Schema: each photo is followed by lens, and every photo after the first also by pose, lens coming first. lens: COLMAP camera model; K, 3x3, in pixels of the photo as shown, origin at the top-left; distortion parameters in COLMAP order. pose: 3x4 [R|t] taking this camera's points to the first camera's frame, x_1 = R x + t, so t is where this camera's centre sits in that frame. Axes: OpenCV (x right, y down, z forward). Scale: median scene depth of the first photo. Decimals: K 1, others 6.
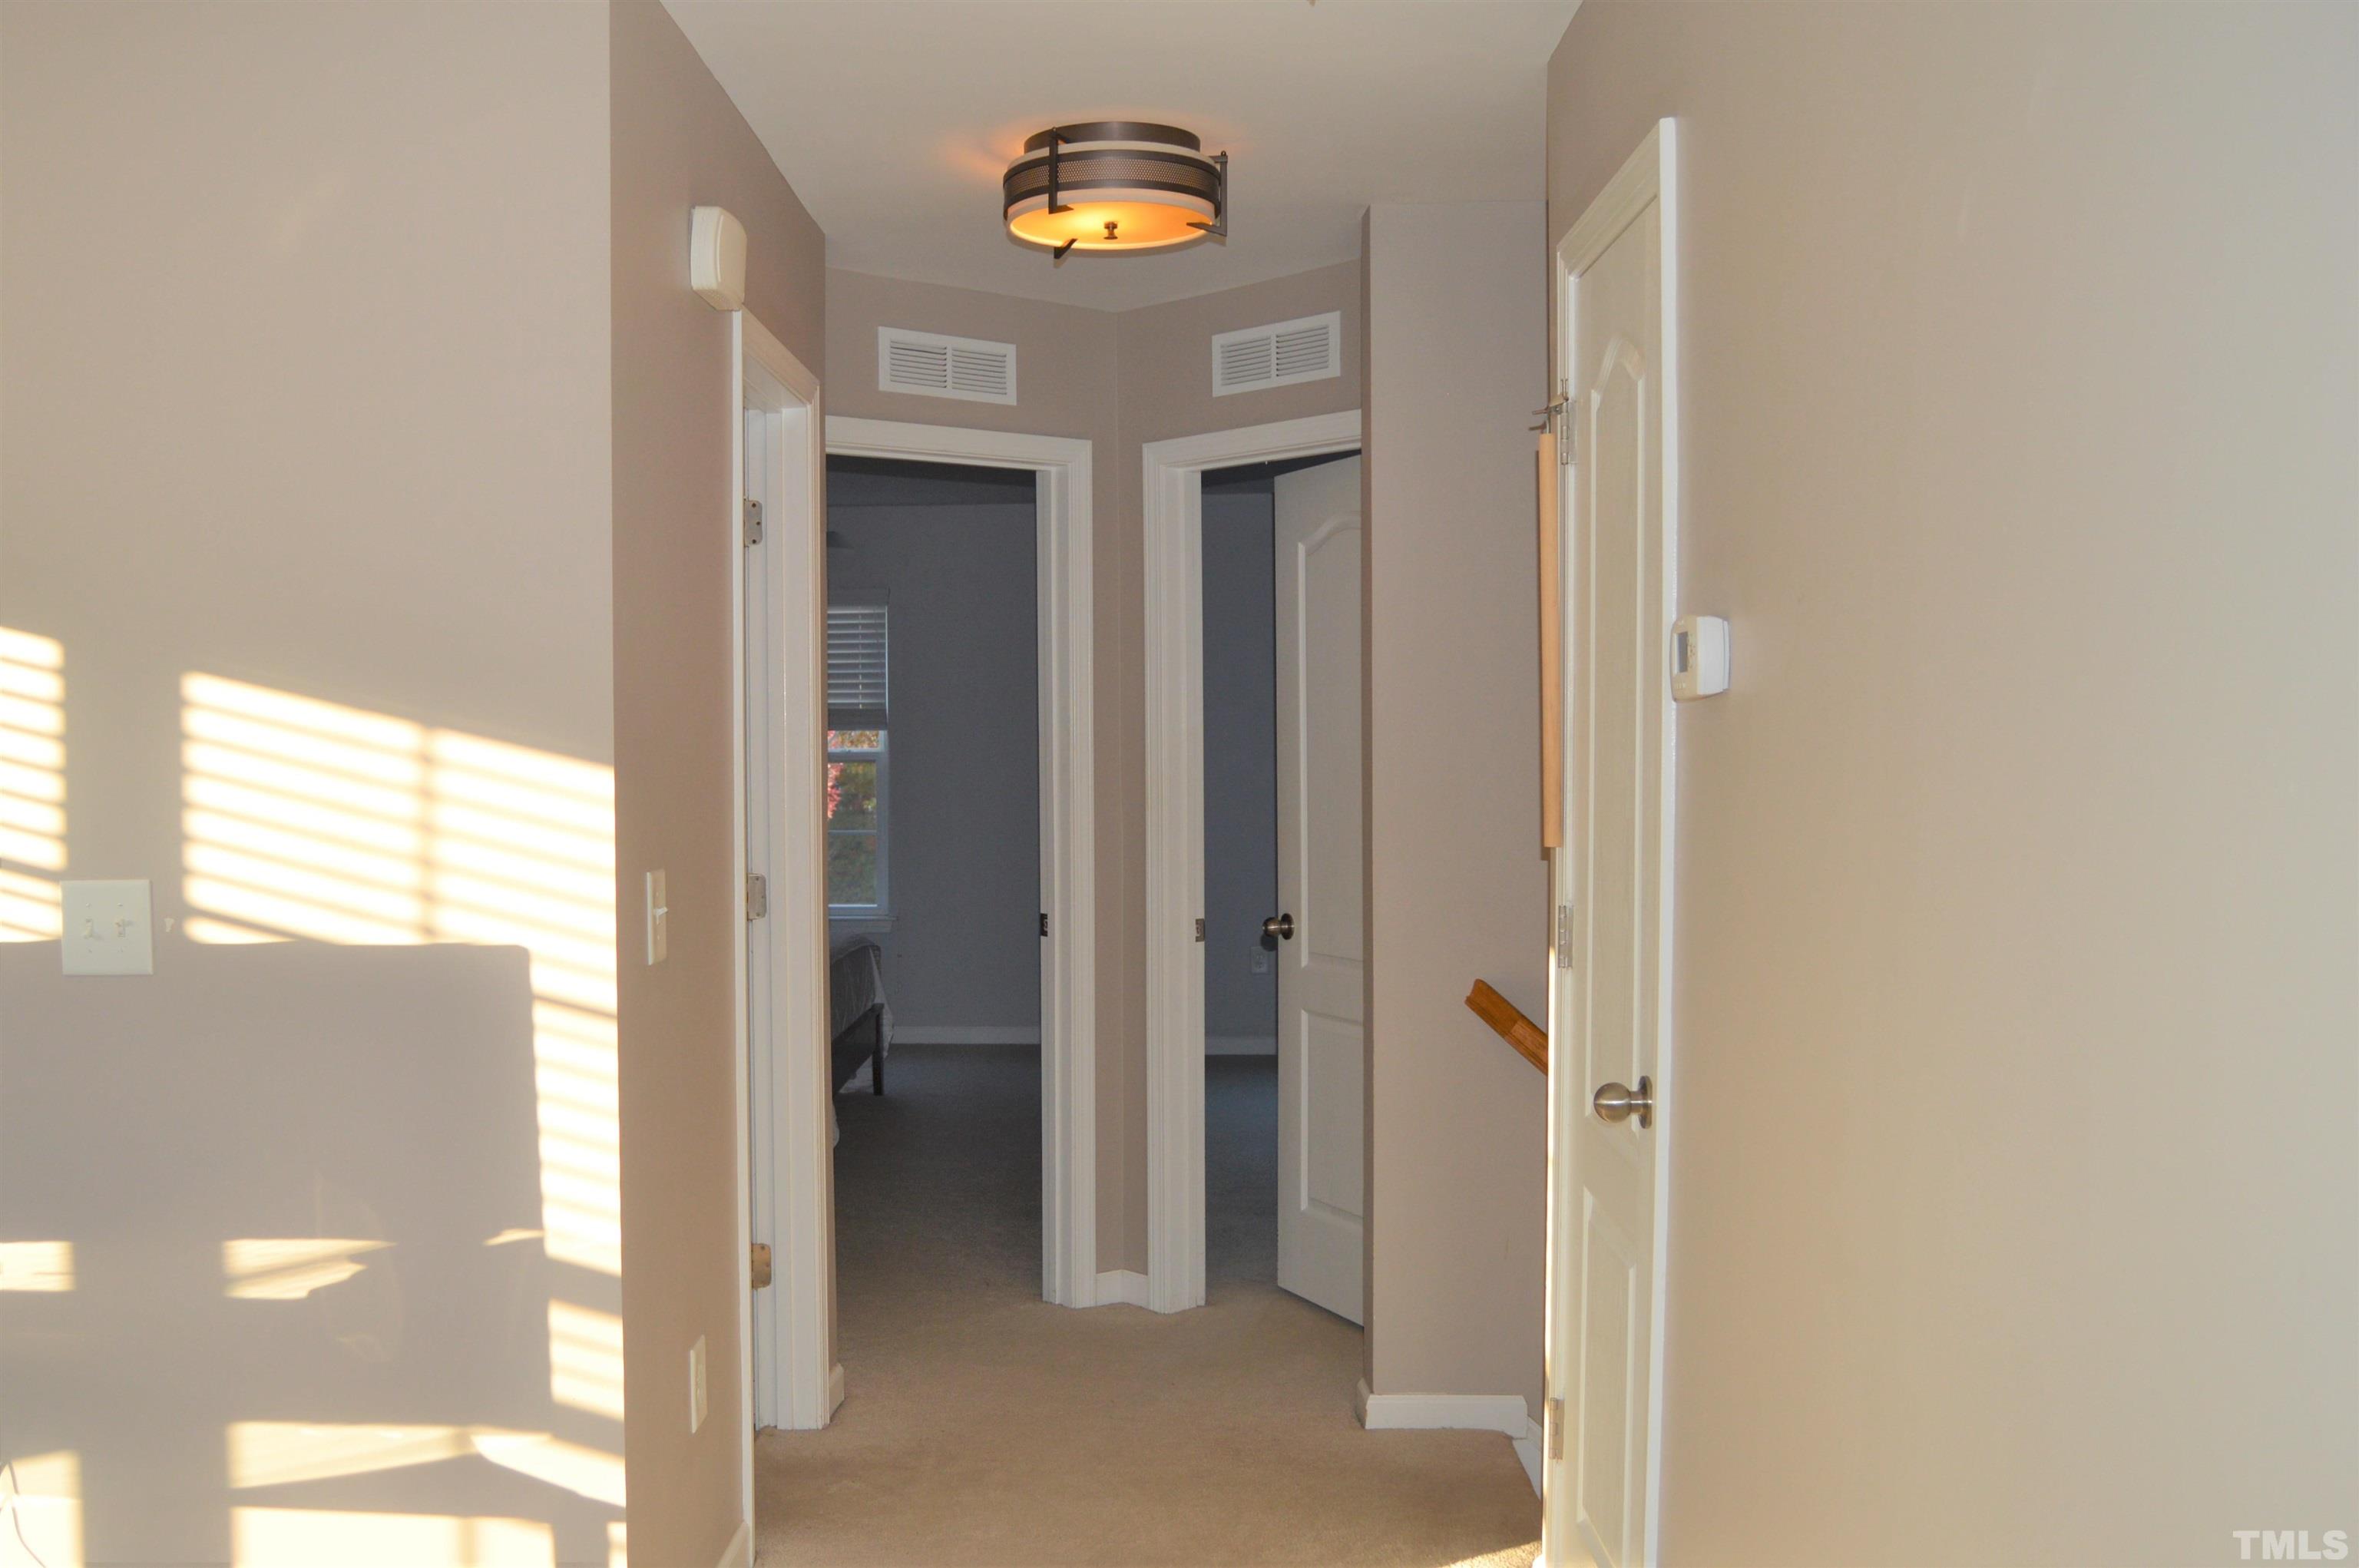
lens RADIAL K [[1879.1, 0, 1186.1], [0, 1879.1, 788.7], [0, 0, 1]] dist [-0.095660, 0.040186]
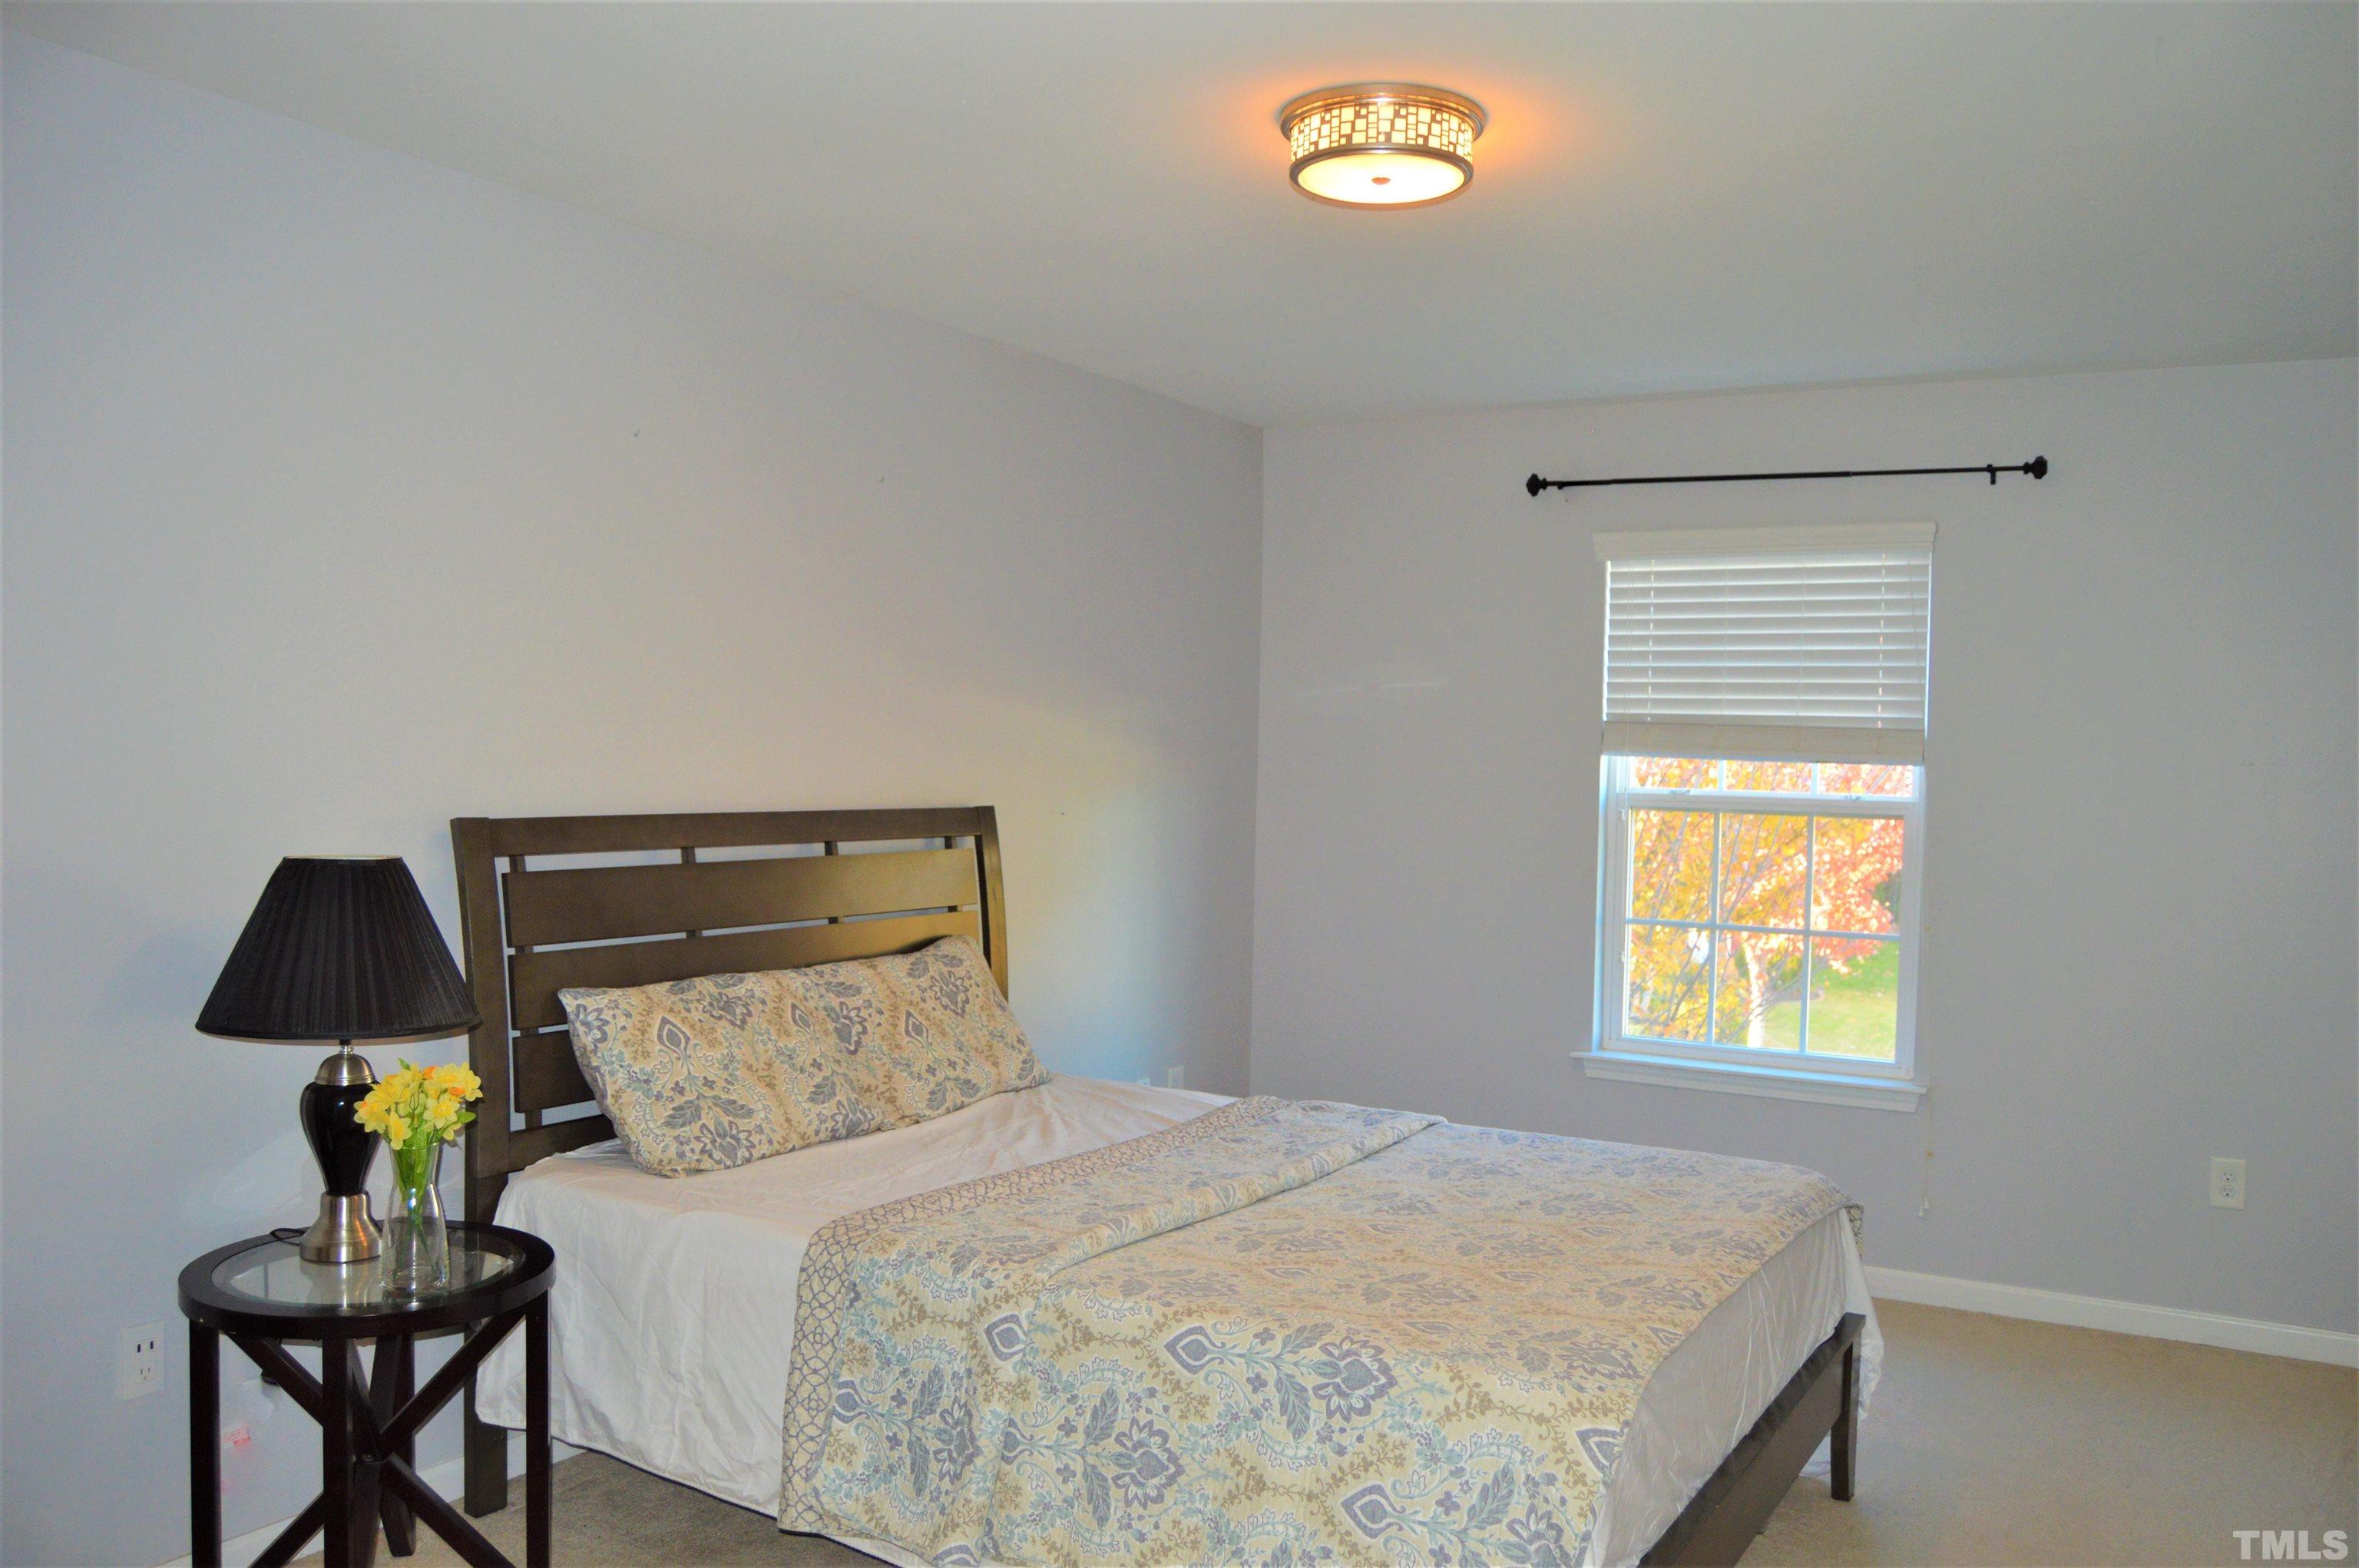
lens RADIAL K [[1879.1, 0, 1186.1], [0, 1879.1, 788.7], [0, 0, 1]] dist [-0.095660, 0.040186]
pose [[0.849572, 0.037860, -0.526112, -0.049807], [-0.046345, 0.998921, -0.002954, -0.011099], [0.525433, 0.026892, 0.850410, 0.383650]]
